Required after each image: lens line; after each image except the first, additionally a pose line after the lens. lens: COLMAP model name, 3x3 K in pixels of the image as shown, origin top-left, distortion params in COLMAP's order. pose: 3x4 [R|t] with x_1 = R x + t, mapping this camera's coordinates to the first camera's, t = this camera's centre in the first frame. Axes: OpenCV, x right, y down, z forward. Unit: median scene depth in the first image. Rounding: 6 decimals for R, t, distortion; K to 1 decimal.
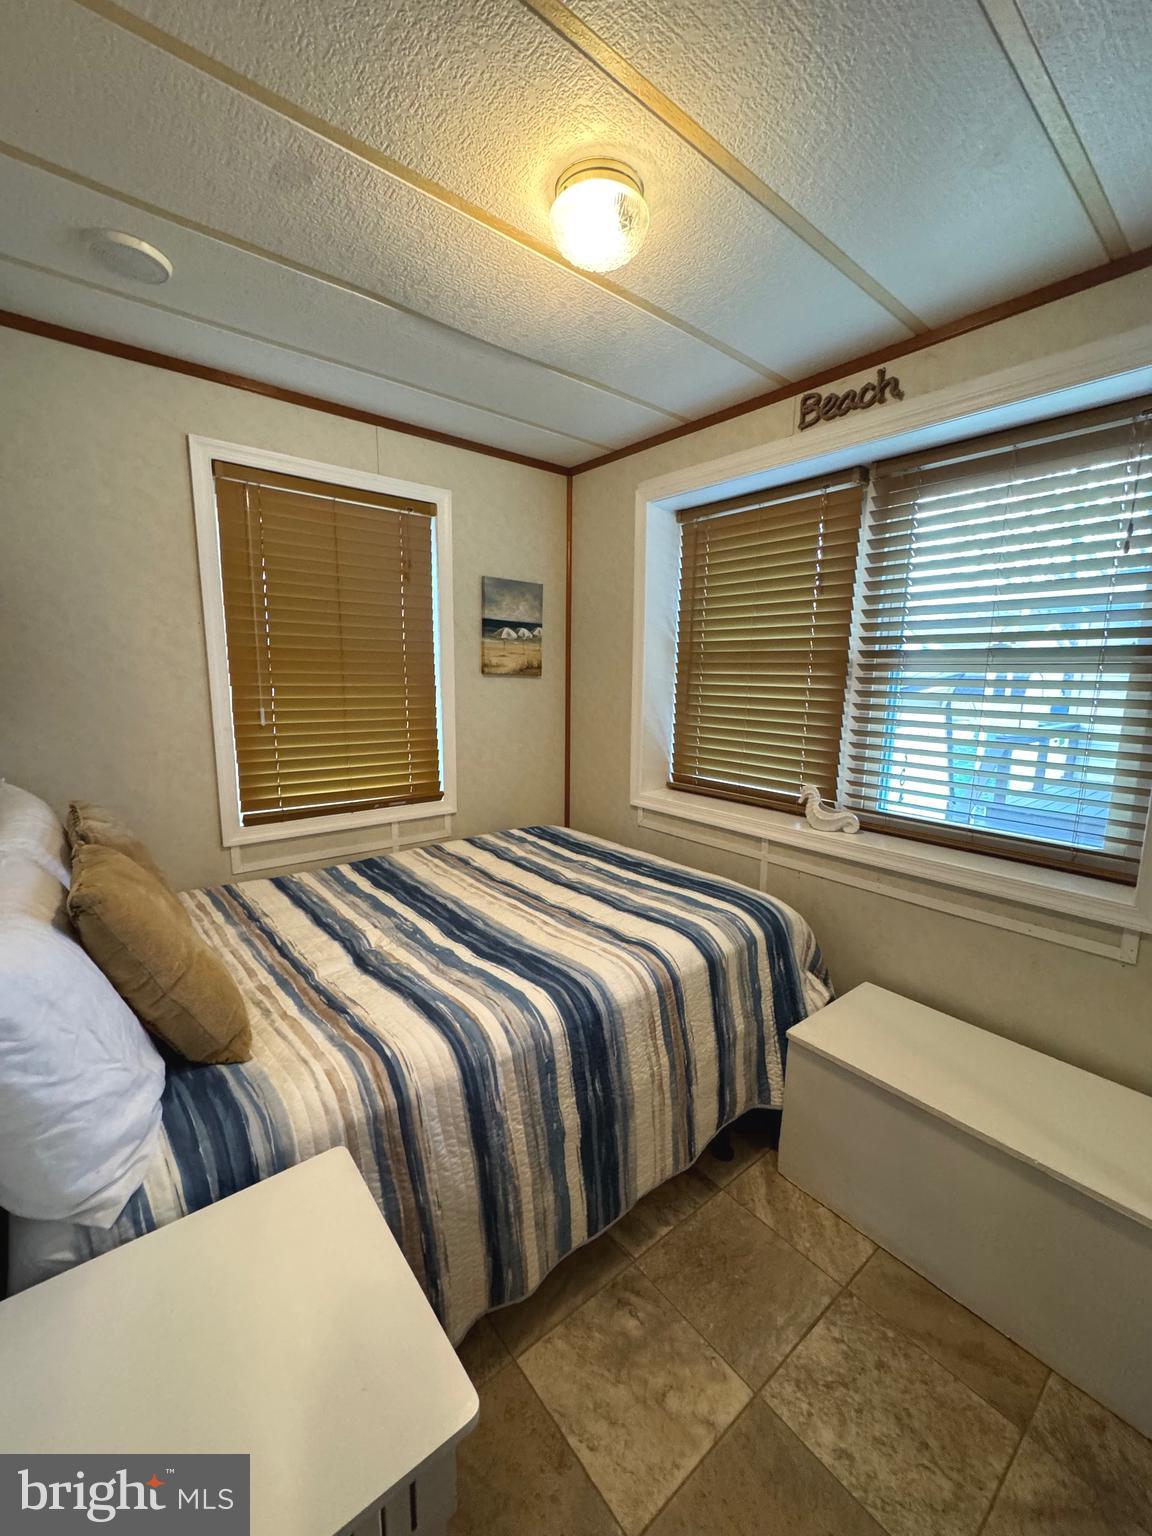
lens RADIAL K [[617.5, 0, 577.2], [0, 617.5, 765.6], [0, 0, 1]] dist [-0.004432, 0.001113]
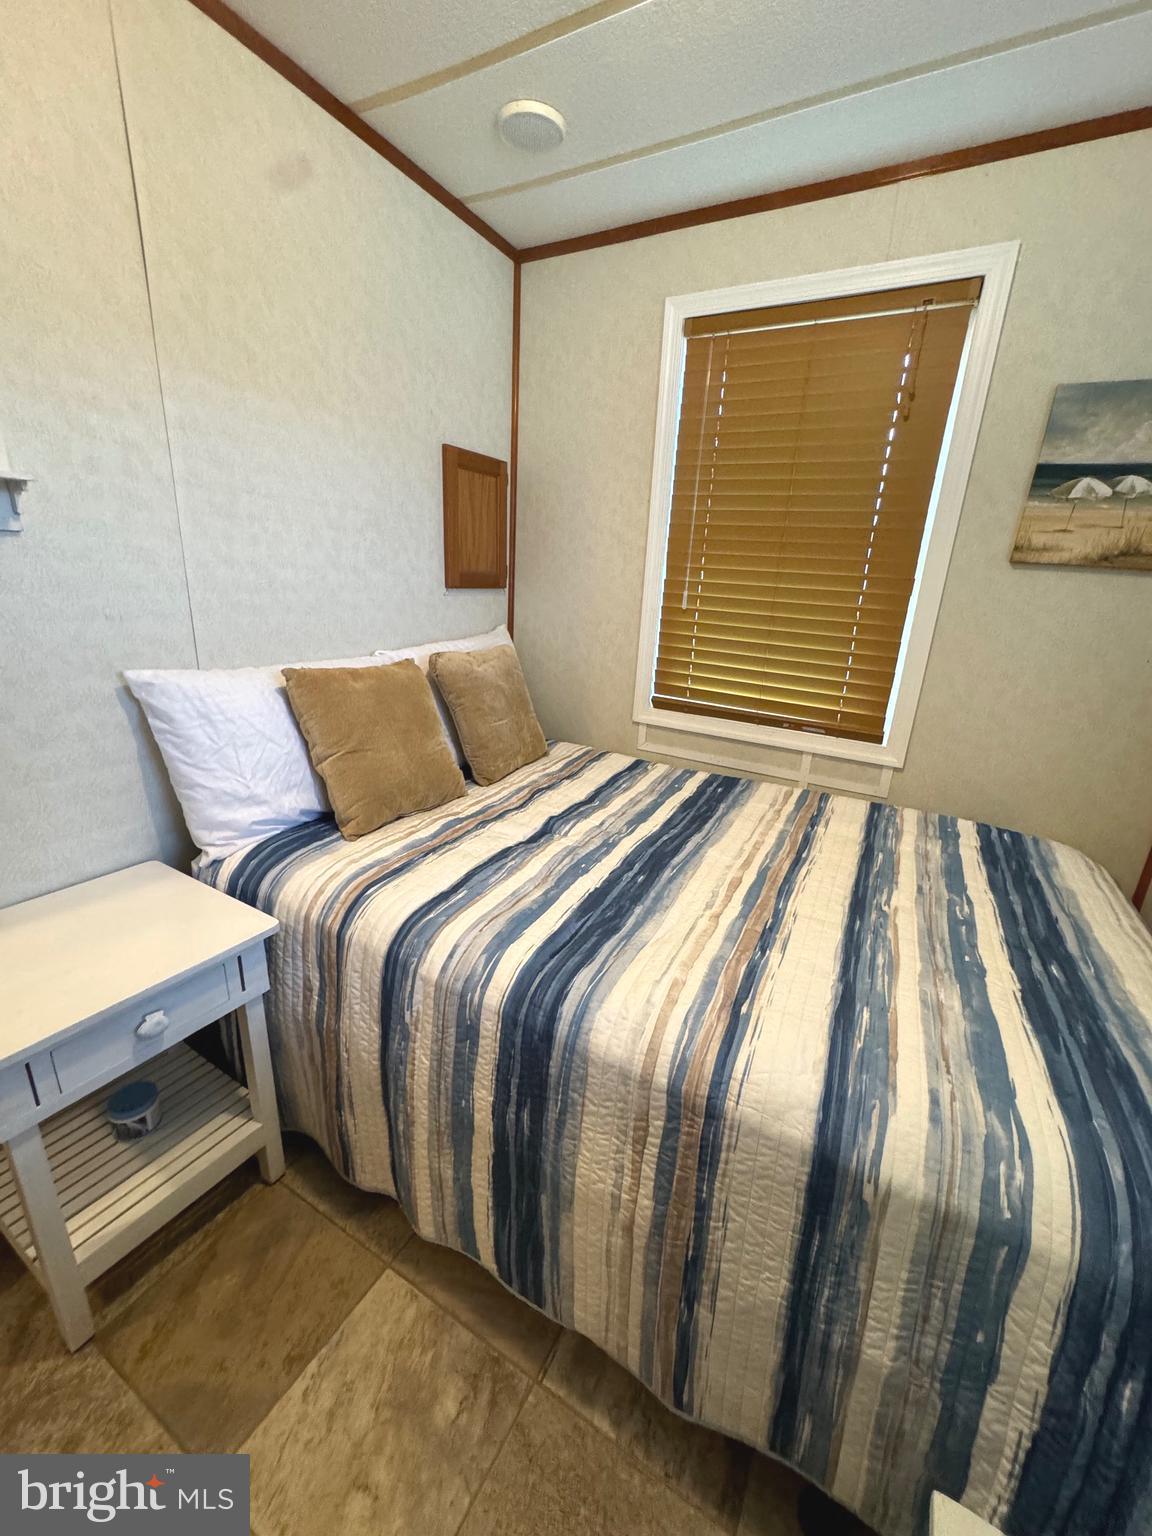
lens RADIAL K [[617.5, 0, 572.4], [0, 617.5, 765.7], [0, 0, 1]] dist [-0.004432, 0.001113]
pose [[0.355116, 0.283881, -0.890676, 0.359843], [-0.190821, 0.954728, 0.228215, -0.017894], [0.915139, 0.088917, 0.393210, 0.477746]]
